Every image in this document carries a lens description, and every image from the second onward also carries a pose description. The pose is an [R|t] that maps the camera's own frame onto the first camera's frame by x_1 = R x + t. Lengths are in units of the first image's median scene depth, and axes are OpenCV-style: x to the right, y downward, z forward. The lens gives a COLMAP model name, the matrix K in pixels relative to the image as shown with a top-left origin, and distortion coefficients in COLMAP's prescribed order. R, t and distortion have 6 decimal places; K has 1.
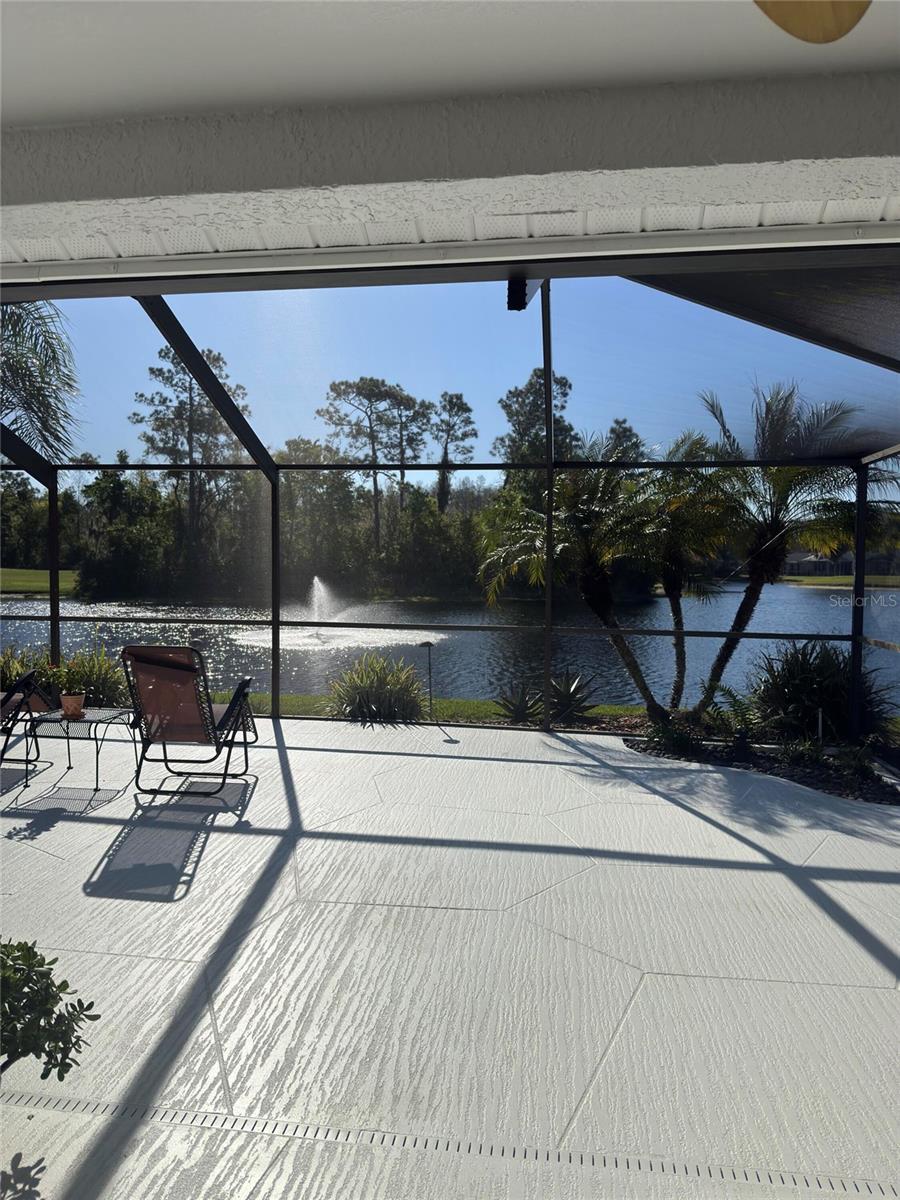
lens RADIAL K [[847.5, 0, 448.3], [0, 847.5, 600.3], [0, 0, 1]] dist [0.029764, -0.037801]
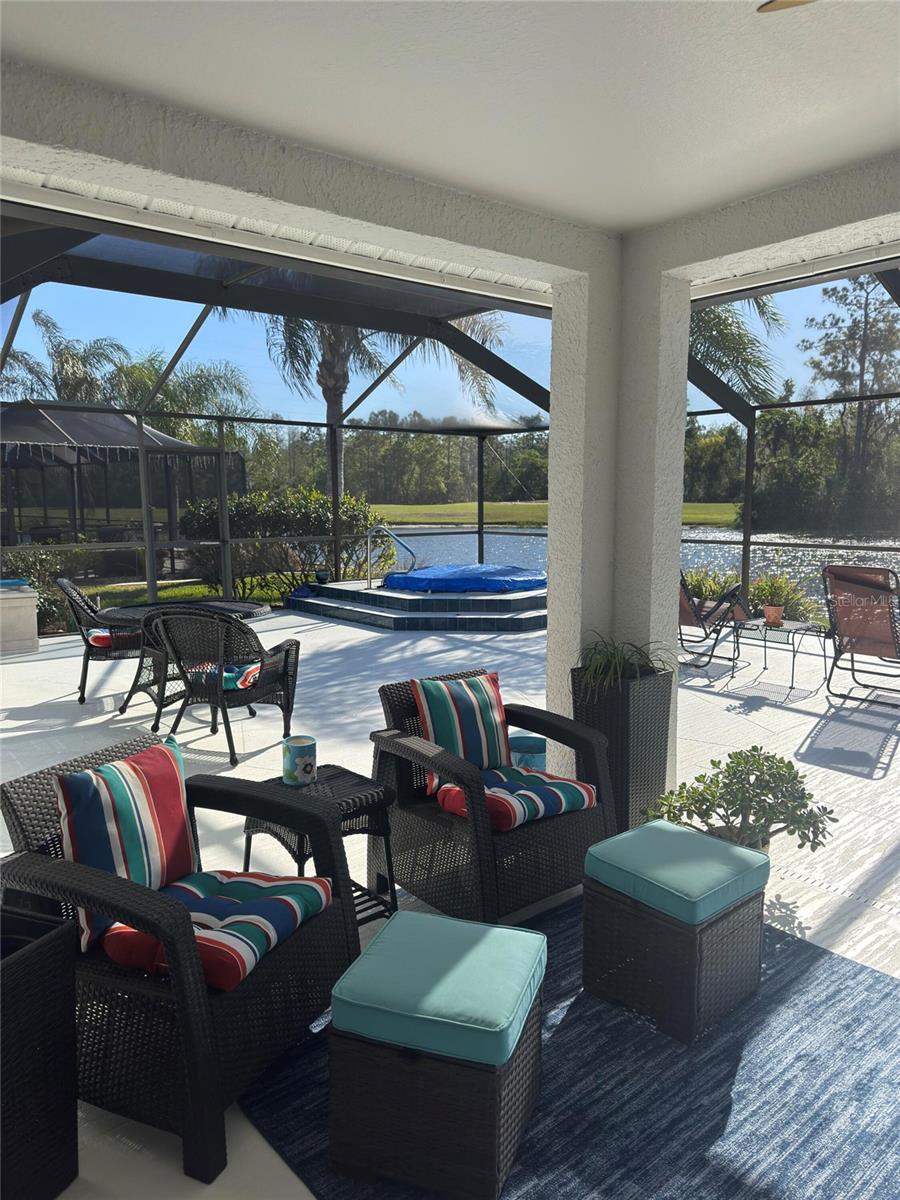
lens RADIAL K [[847.5, 0, 446.1], [0, 847.5, 604.2], [0, 0, 1]] dist [0.029764, -0.037801]
pose [[0.741678, 0.071514, -0.666932, 0.005938], [-0.015500, 0.995862, 0.089548, 0.010192], [0.670577, -0.056079, 0.739718, -0.169227]]
